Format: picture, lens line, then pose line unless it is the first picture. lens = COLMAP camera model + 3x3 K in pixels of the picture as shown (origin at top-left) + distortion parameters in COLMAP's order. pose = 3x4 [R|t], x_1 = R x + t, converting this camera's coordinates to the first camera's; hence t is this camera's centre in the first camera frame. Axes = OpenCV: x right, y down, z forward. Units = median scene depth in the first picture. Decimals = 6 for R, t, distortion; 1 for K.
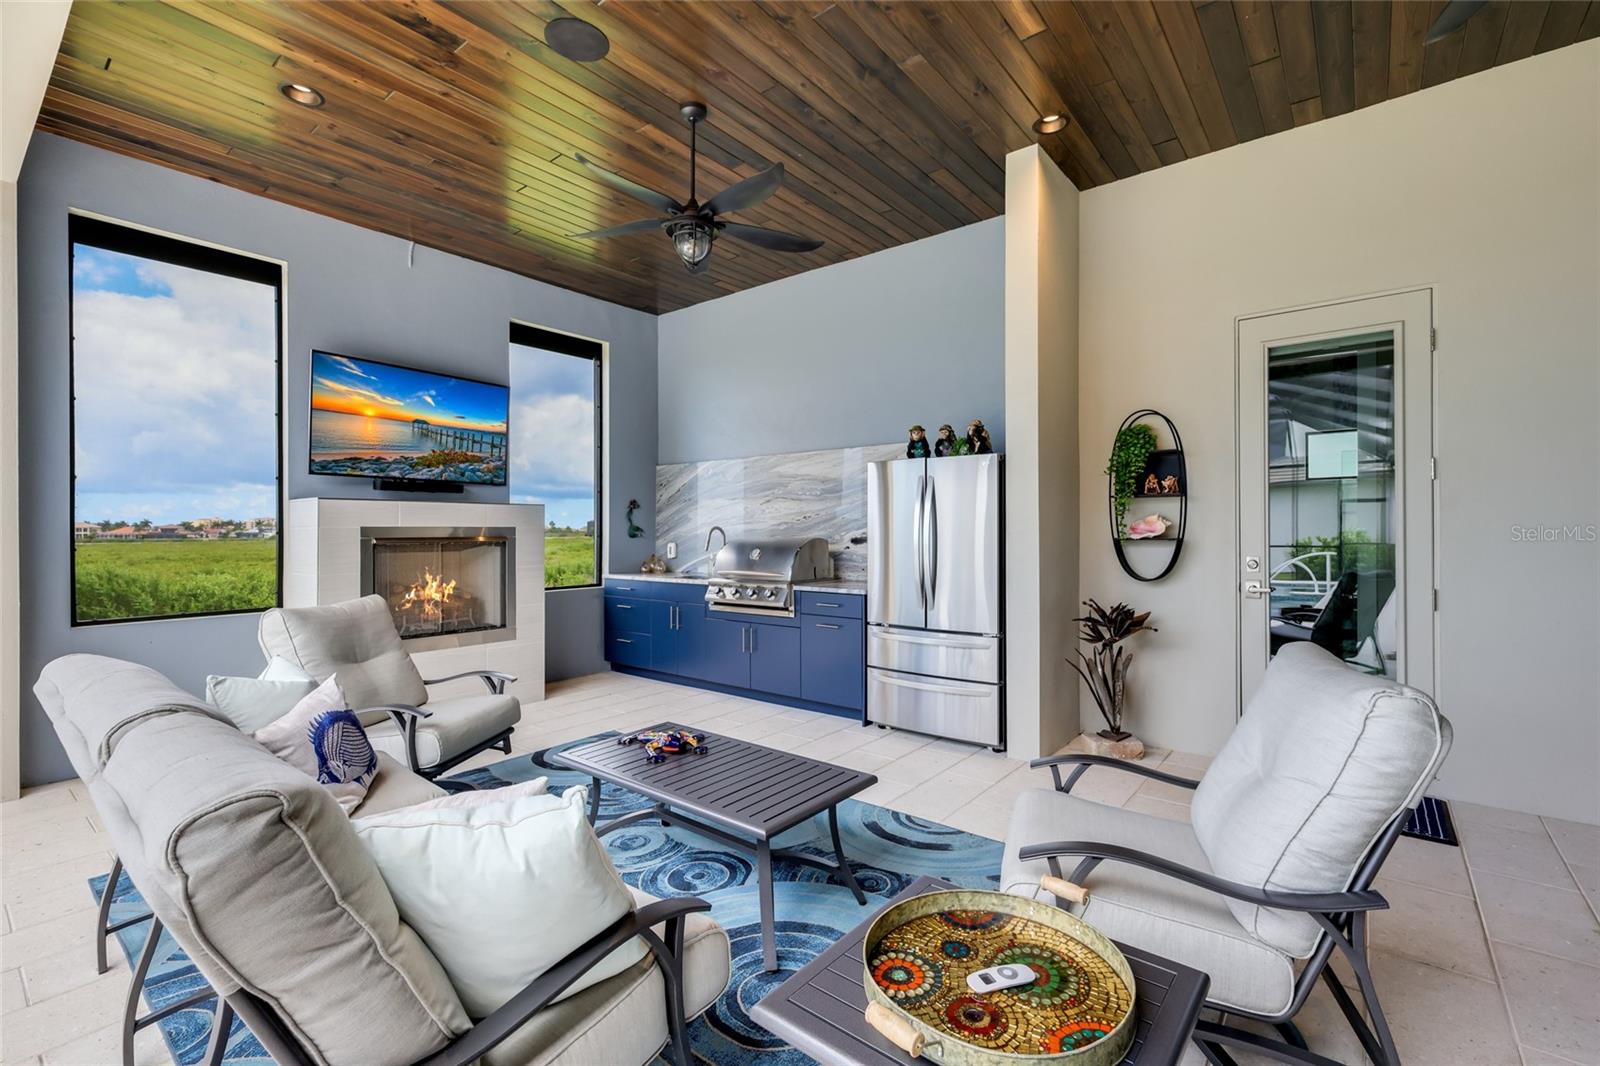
lens RADIAL K [[709.9, 0, 800.0], [0, 709.9, 533.0], [0, 0, 1]] dist [0.000173, -0.000310]
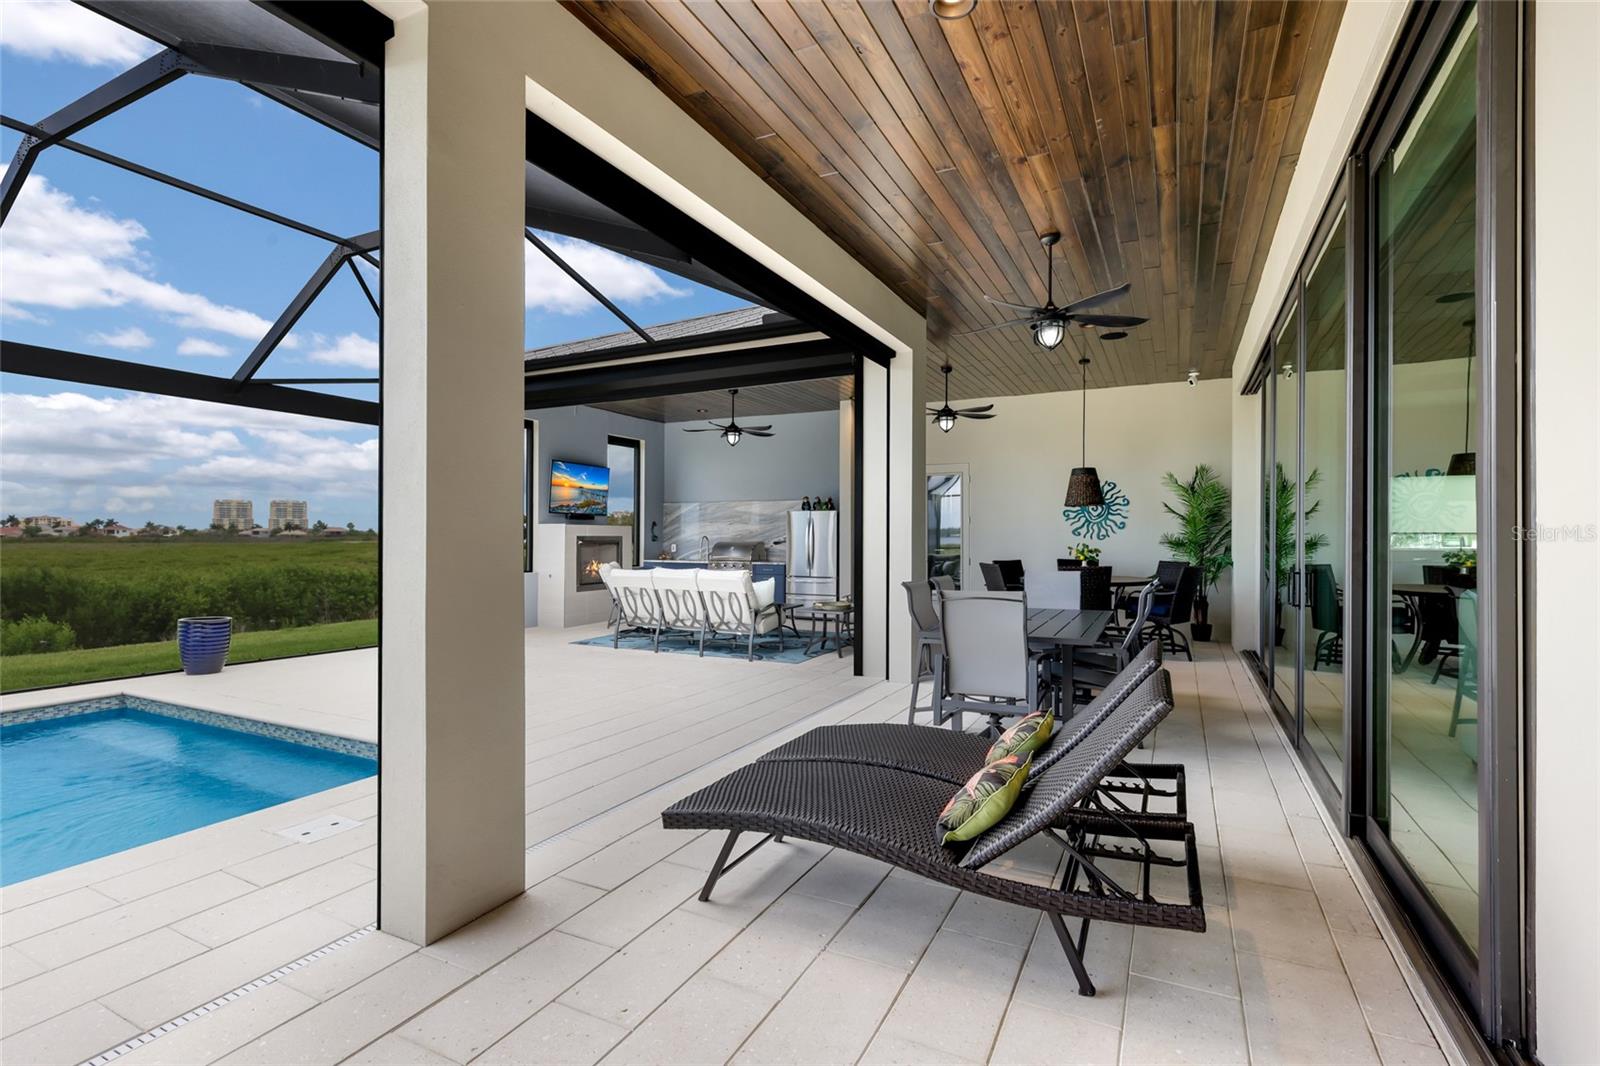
lens RADIAL K [[742.3, 0, 800.0], [0, 742.3, 533.0], [0, 0, 1]] dist [-0.004634, -0.000632]
pose [[0.978335, 0.007619, 0.206890, -0.354149], [-0.006057, 0.999948, -0.008182, -0.002677], [-0.206942, 0.006752, 0.978330, -1.389101]]
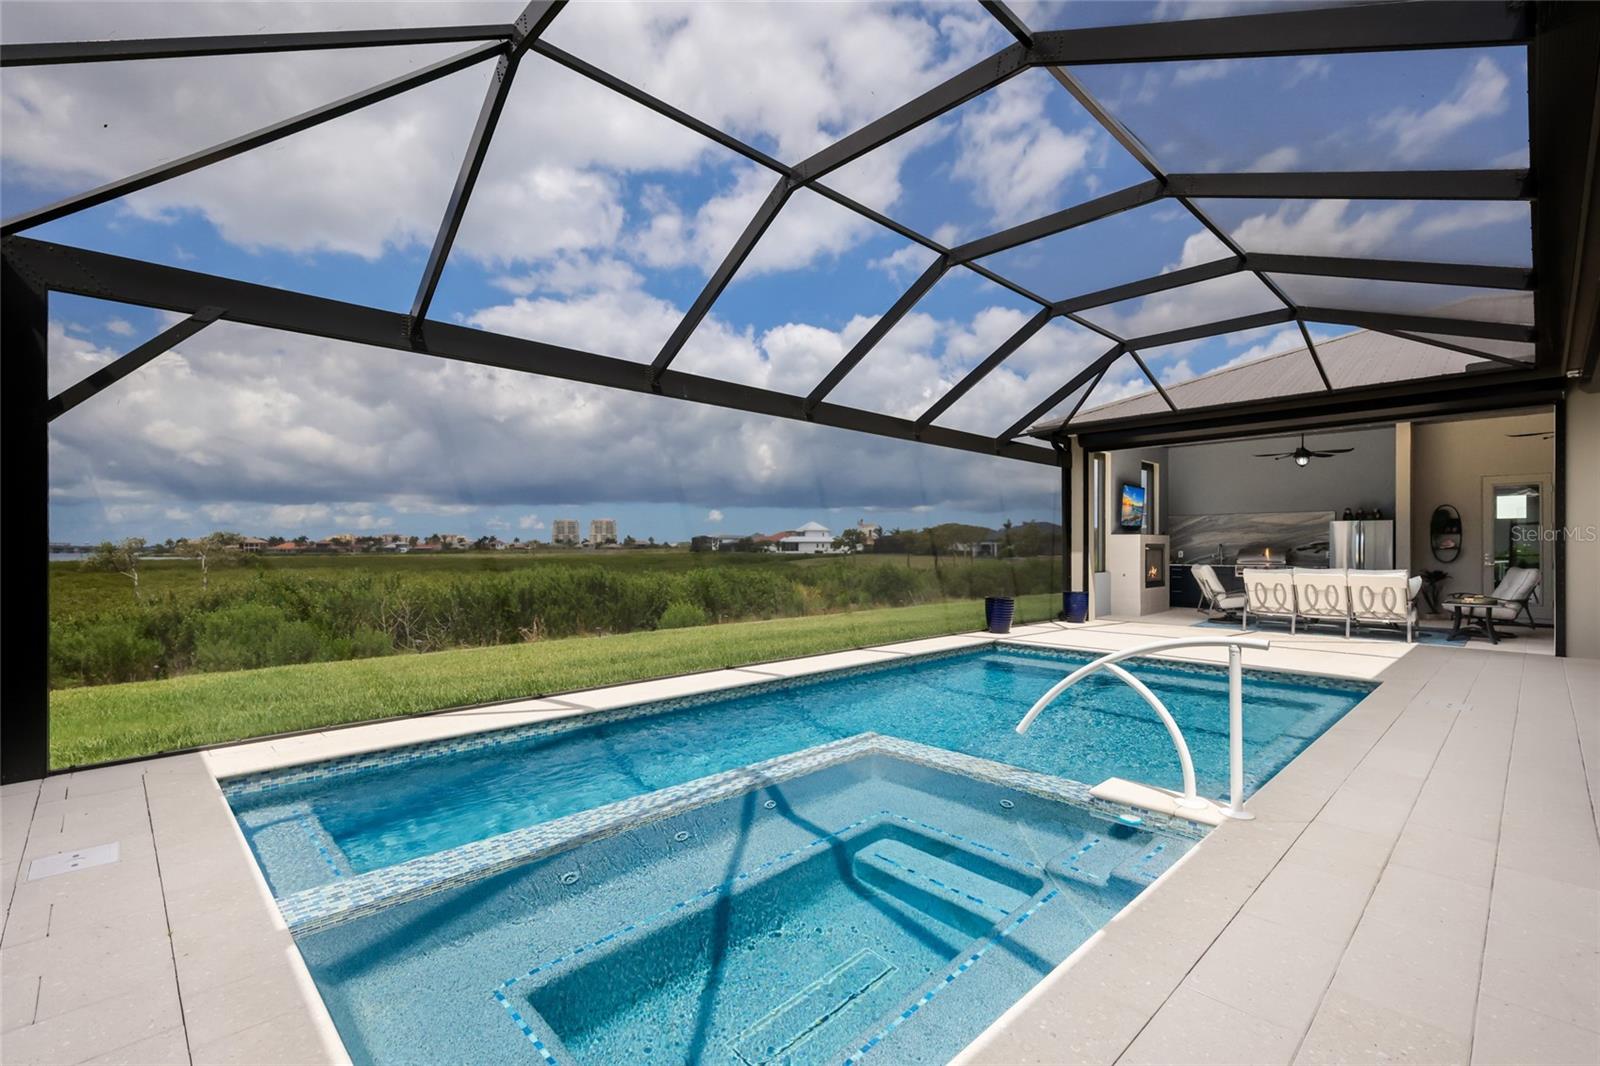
lens RADIAL K [[709.9, 0, 800.0], [0, 709.9, 533.0], [0, 0, 1]] dist [0.000173, -0.000310]
pose [[0.991358, -0.000655, -0.131186, -1.463938], [-0.002279, 0.999751, -0.022216, 0.013537], [0.131167, 0.022323, 0.991109, -1.871385]]
